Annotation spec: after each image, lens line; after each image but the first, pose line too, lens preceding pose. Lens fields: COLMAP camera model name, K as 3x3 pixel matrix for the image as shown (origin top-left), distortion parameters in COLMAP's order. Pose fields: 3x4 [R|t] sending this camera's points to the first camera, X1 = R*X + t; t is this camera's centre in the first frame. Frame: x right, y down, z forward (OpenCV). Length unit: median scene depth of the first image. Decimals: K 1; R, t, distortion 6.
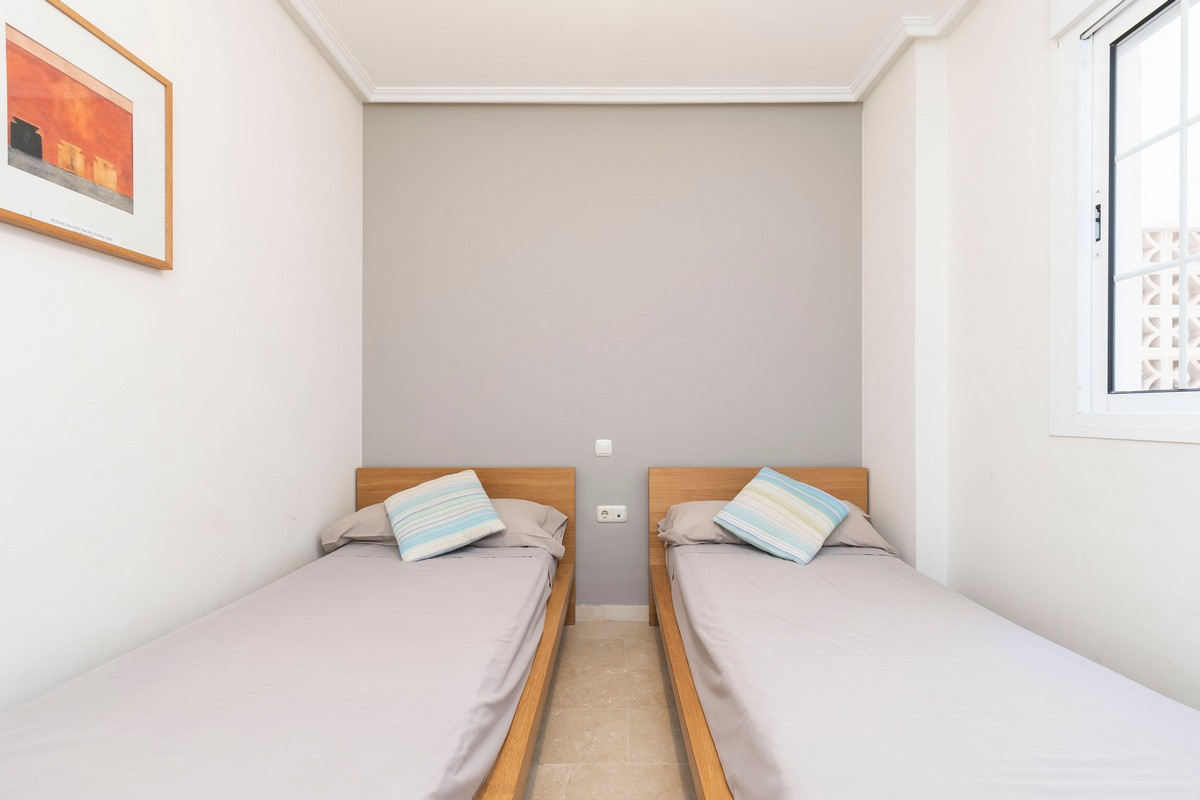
lens RADIAL K [[568.1, 0, 601.7], [0, 568.1, 423.5], [0, 0, 1]] dist [0.003336, -0.000194]
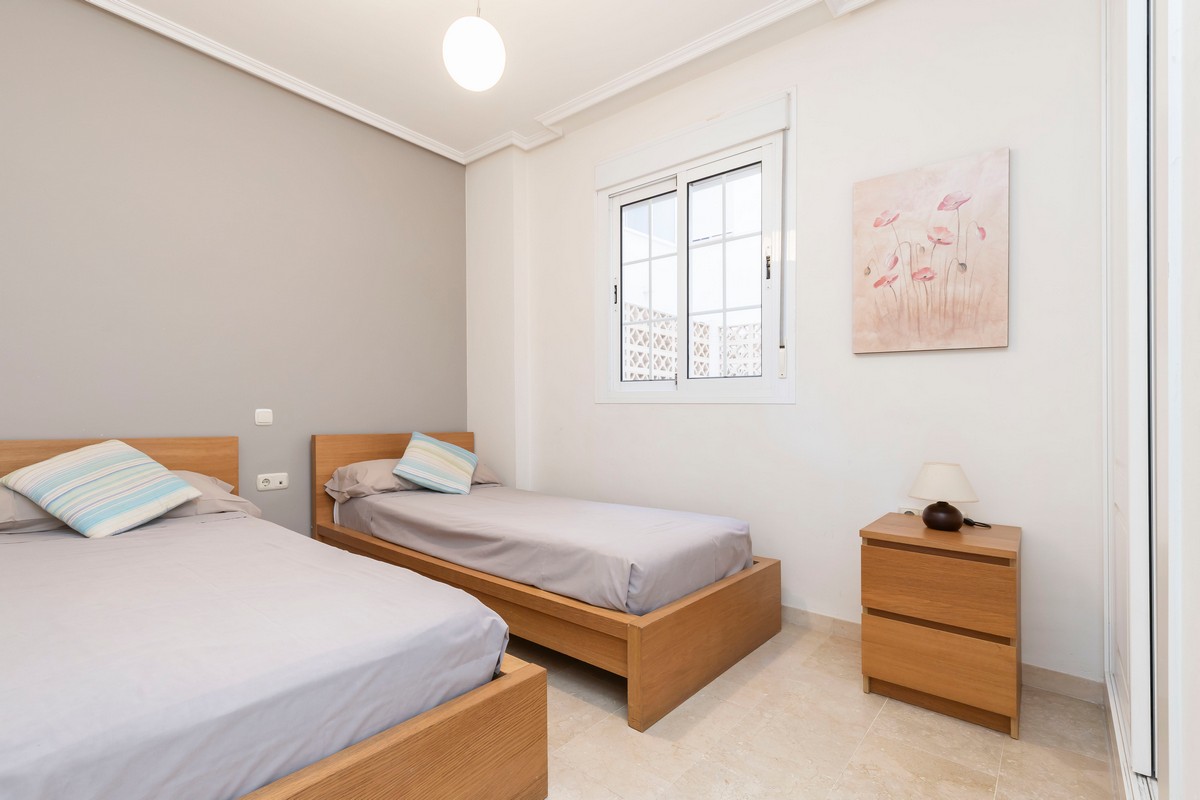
lens RADIAL K [[568.1, 0, 601.7], [0, 568.1, 423.5], [0, 0, 1]] dist [0.003336, -0.000194]
pose [[0.616493, -0.003226, 0.787354, -0.496890], [0.002882, 0.999994, 0.001841, 0.062953], [-0.787355, 0.001135, 0.616499, -0.119487]]
